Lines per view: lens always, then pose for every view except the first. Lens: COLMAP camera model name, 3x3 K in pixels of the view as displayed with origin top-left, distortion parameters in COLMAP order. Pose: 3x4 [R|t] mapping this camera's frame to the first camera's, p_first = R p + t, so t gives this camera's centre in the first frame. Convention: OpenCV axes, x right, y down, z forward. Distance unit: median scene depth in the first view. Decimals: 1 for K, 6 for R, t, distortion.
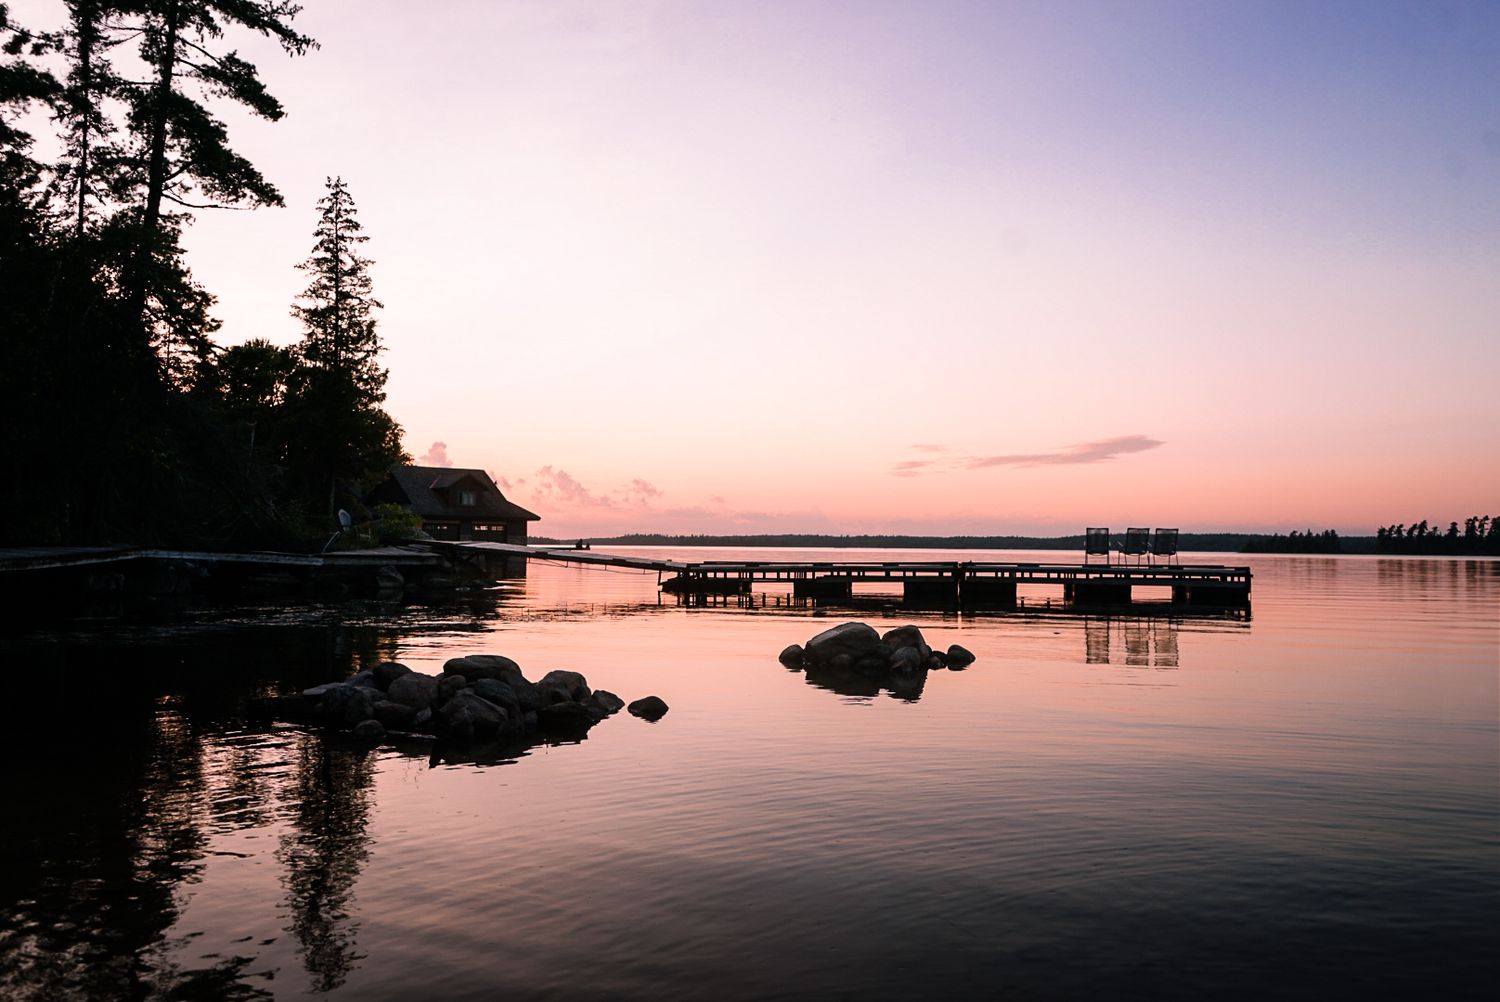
lens RADIAL K [[1262.2, 0, 748.6], [0, 1262.2, 497.3], [0, 0, 1]] dist [-0.013136, 0.008511]
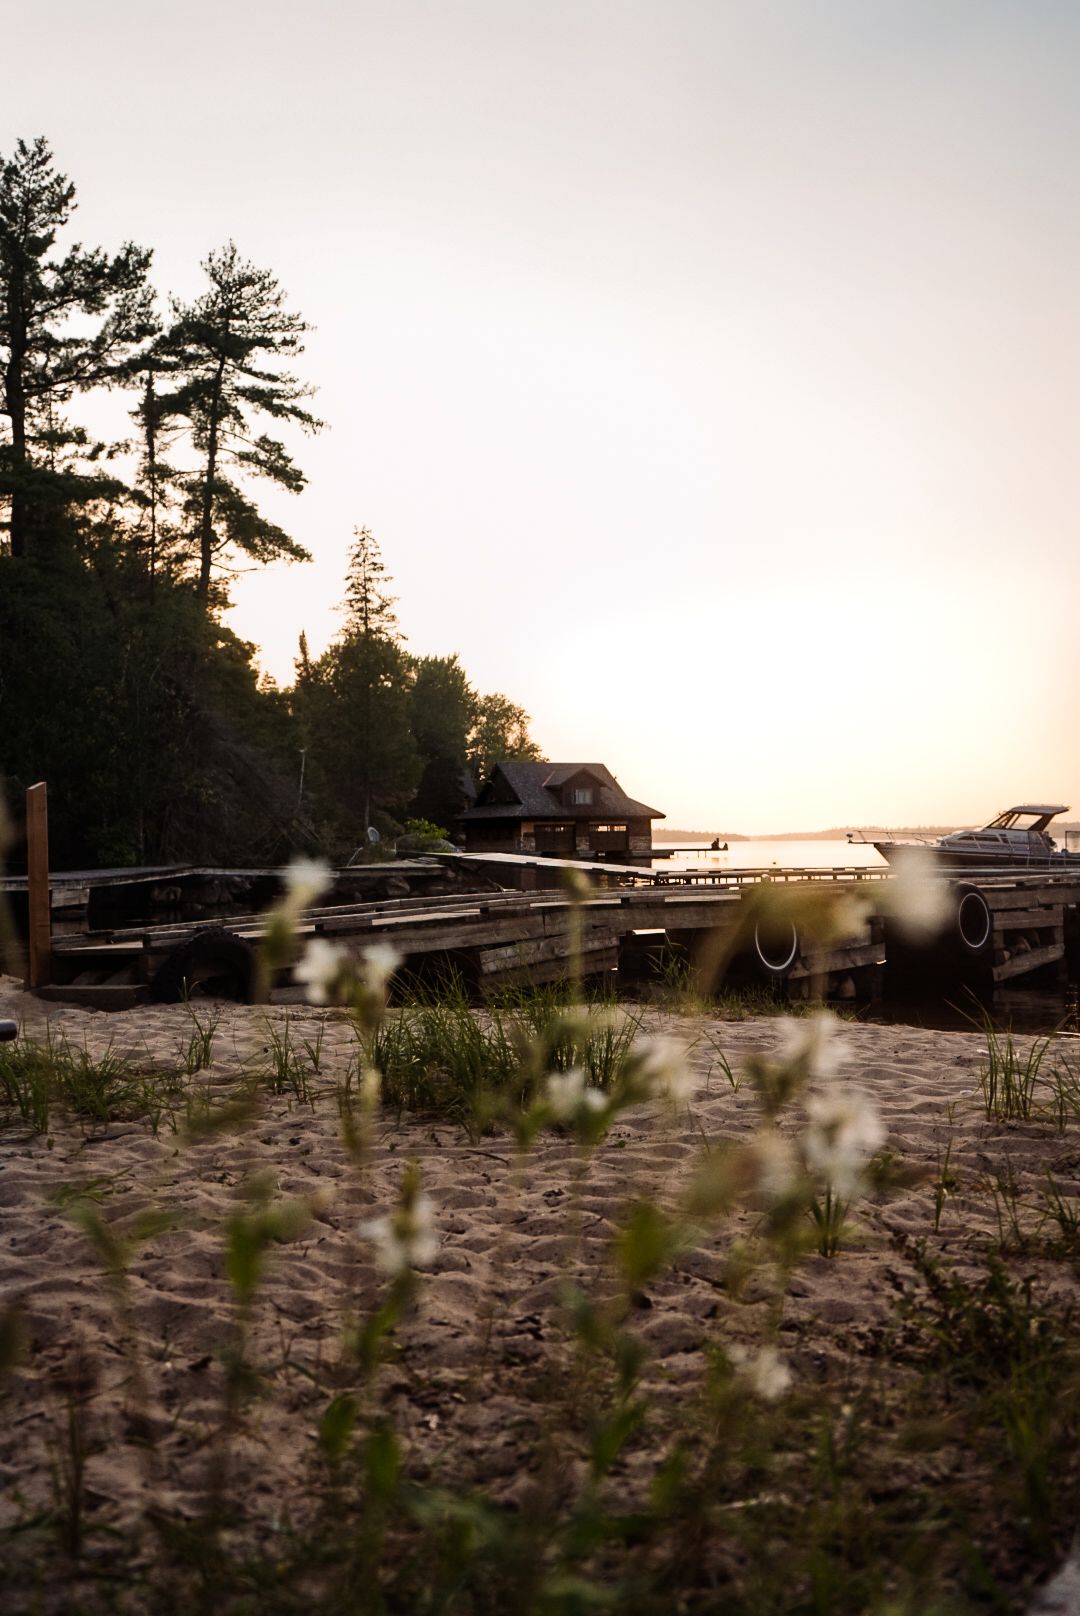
lens RADIAL K [[1520.8, 0, 550.5], [0, 1520.8, 816.9], [0, 0, 1]] dist [0.000259, 0.000000]
pose [[0.966002, -0.025679, -0.257255, 0.194860], [0.030957, 0.999385, 0.016485, -0.017962], [0.256673, -0.023888, 0.966203, -0.290755]]
